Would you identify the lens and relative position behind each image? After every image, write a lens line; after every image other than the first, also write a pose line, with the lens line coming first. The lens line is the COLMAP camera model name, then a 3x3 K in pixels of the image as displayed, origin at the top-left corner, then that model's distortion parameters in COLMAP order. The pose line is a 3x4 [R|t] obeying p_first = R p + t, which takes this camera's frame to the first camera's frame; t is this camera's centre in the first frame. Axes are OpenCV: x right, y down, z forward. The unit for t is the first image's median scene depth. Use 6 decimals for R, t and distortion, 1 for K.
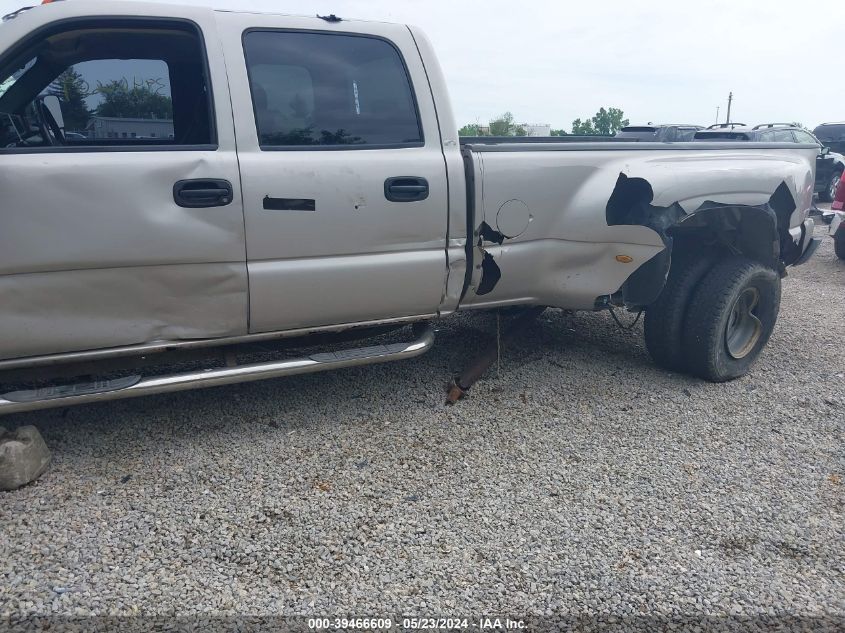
lens RADIAL K [[653.0, 0, 422.5], [0, 653.0, 316.5], [0, 0, 1]] dist [0.045802, -0.083144]
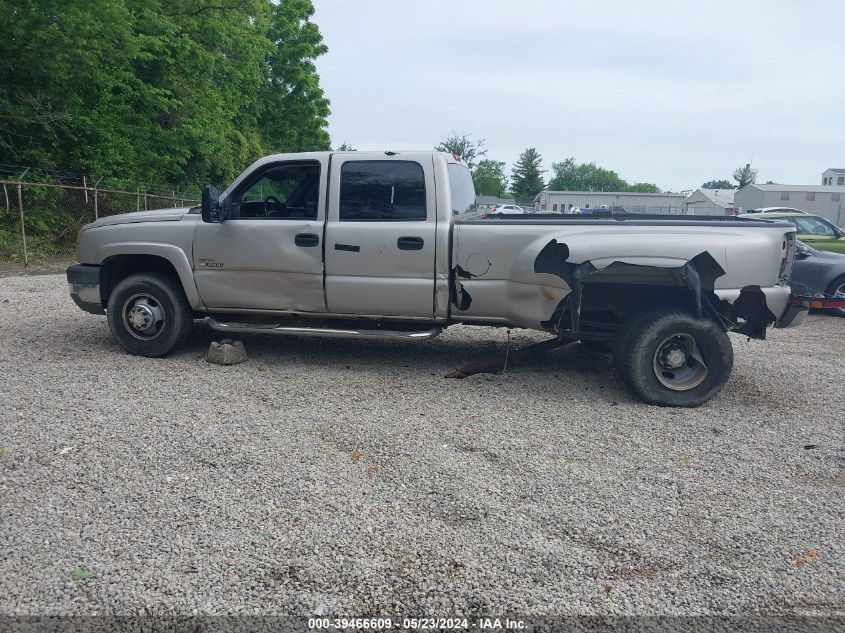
lens RADIAL K [[653.0, 0, 422.5], [0, 653.0, 316.5], [0, 0, 1]] dist [0.045802, -0.083144]
pose [[0.809142, 0.101309, -0.578814, 1.013179], [-0.160610, 0.985647, -0.052005, 0.087294], [0.565238, 0.135043, 0.813799, -0.396318]]
